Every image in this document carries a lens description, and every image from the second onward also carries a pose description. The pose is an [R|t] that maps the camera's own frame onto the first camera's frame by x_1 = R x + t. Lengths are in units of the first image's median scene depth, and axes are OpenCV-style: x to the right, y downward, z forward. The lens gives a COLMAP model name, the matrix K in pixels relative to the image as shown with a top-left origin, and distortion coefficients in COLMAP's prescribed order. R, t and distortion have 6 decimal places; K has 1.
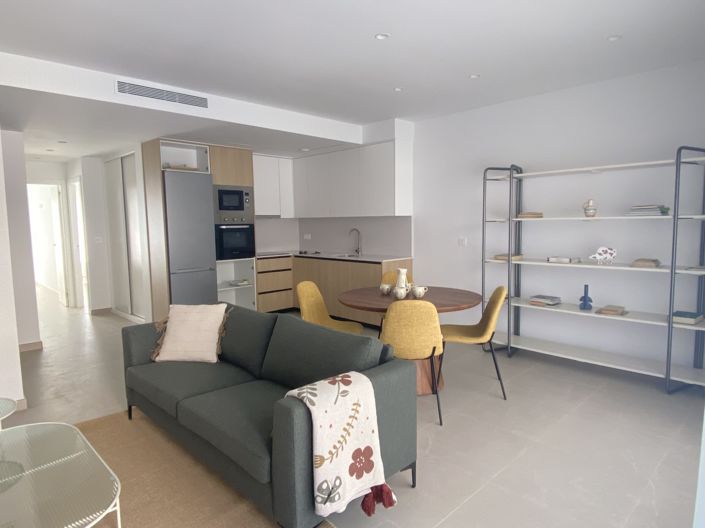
lens RADIAL K [[426.3, 0, 352.5], [0, 426.3, 264.0], [0, 0, 1]] dist [-0.002487, -0.001830]
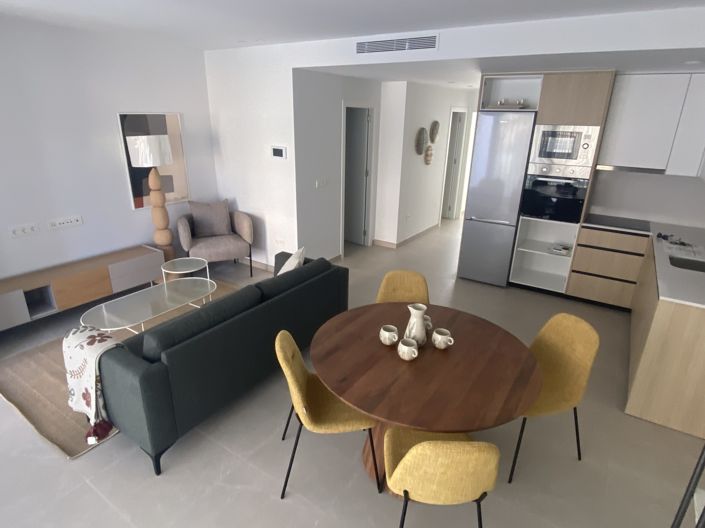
lens RADIAL K [[406.2, 0, 352.5], [0, 406.2, 264.0], [0, 0, 1]] dist [0.004086, -0.000319]
pose [[0.209648, 0.356294, -0.910551, 0.378661], [-0.118313, 0.933647, 0.338090, -0.148808], [0.970592, 0.036850, 0.237892, 0.453765]]
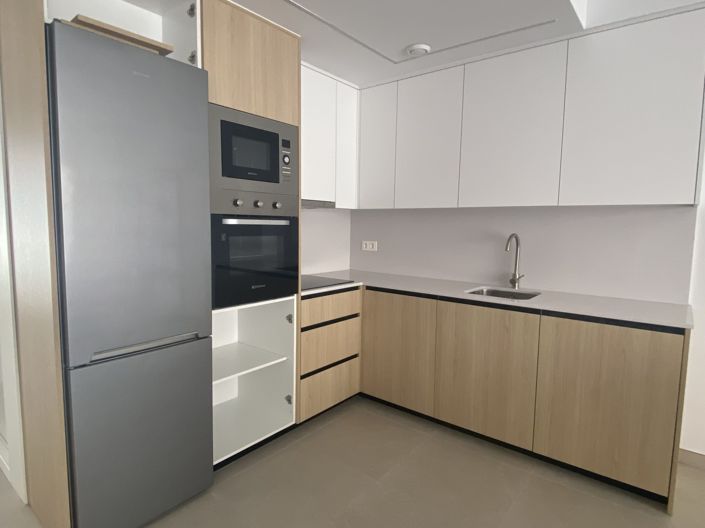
lens RADIAL K [[406.2, 0, 352.5], [0, 406.2, 264.0], [0, 0, 1]] dist [0.004086, -0.000319]
pose [[0.991632, 0.018422, 0.127773, -0.232415], [-0.018404, 0.999830, -0.001320, -0.048342], [-0.127775, -0.001042, 0.991803, 0.601384]]
